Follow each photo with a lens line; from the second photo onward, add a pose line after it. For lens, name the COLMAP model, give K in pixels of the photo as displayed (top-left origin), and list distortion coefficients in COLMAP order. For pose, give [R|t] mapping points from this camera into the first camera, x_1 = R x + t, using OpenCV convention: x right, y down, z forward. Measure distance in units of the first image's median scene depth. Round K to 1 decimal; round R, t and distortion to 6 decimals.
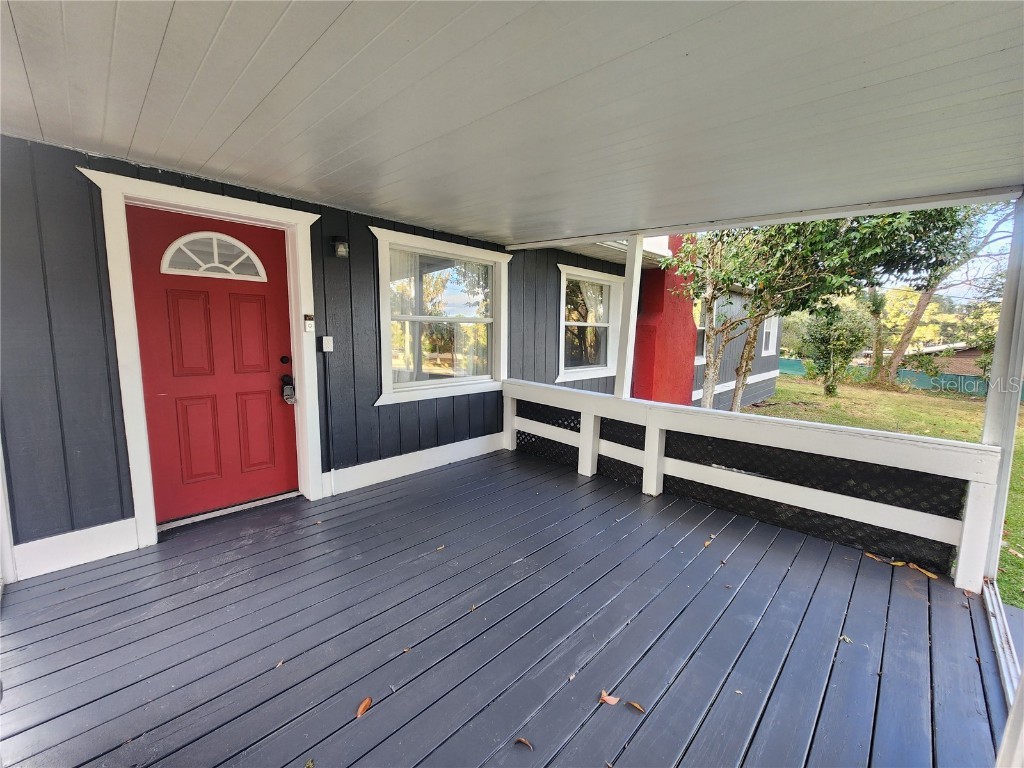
lens RADIAL K [[419.7, 0, 510.2], [0, 419.7, 380.7], [0, 0, 1]] dist [-0.002811, 0.001250]
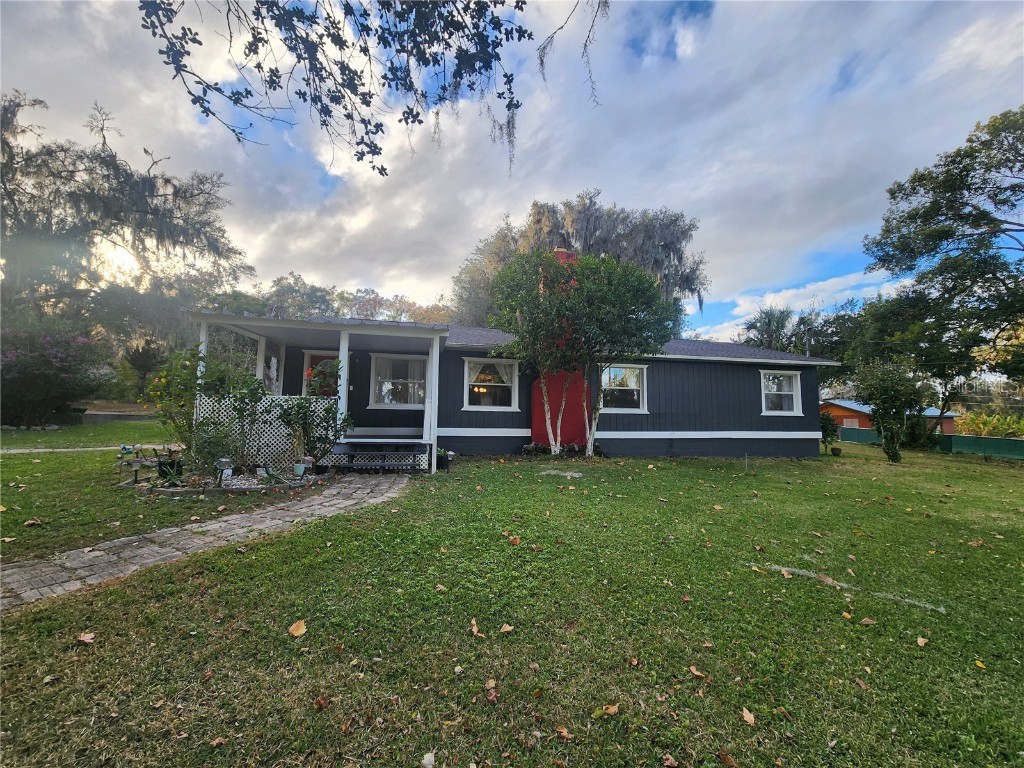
lens RADIAL K [[419.7, 0, 510.7], [0, 419.7, 387.1], [0, 0, 1]] dist [-0.002811, 0.001250]
pose [[0.845105, -0.053792, -0.531887, 2.467457], [-0.060178, 0.979029, -0.194630, 0.488686], [0.531202, 0.196491, 0.824145, -1.113627]]
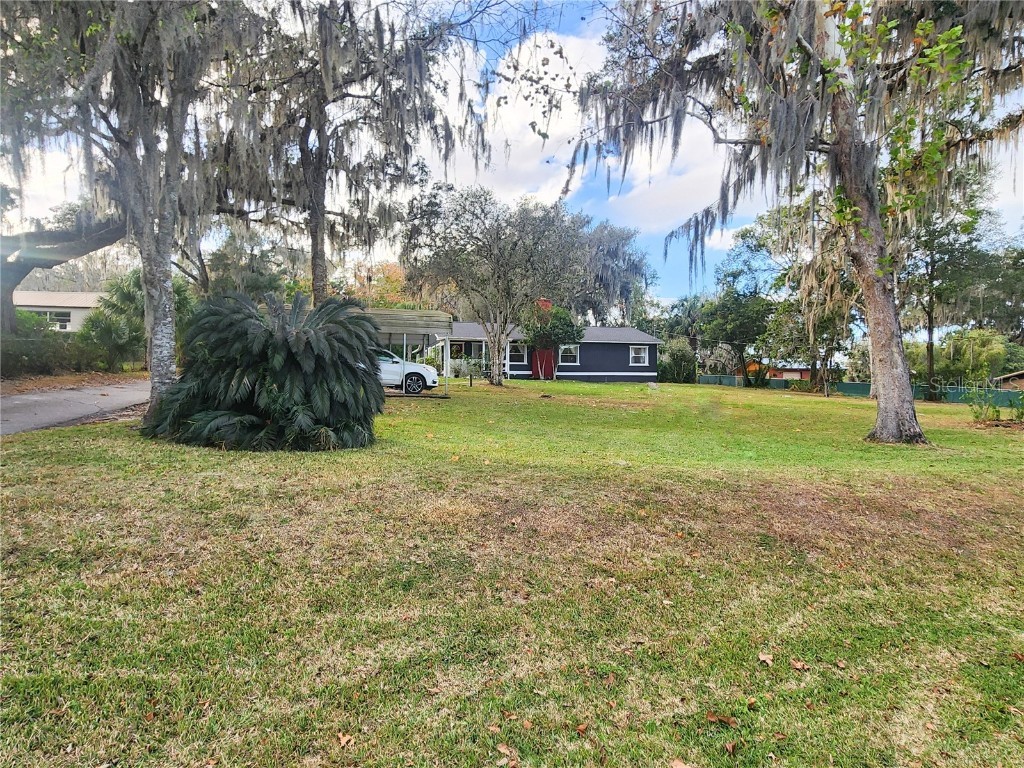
lens RADIAL K [[419.7, 0, 509.3], [0, 419.7, 381.6], [0, 0, 1]] dist [-0.002811, 0.001250]
pose [[0.869389, 0.000954, -0.494127, 4.640638], [-0.050943, 0.994843, -0.087711, 1.134803], [0.491495, 0.101427, 0.864954, -5.810398]]
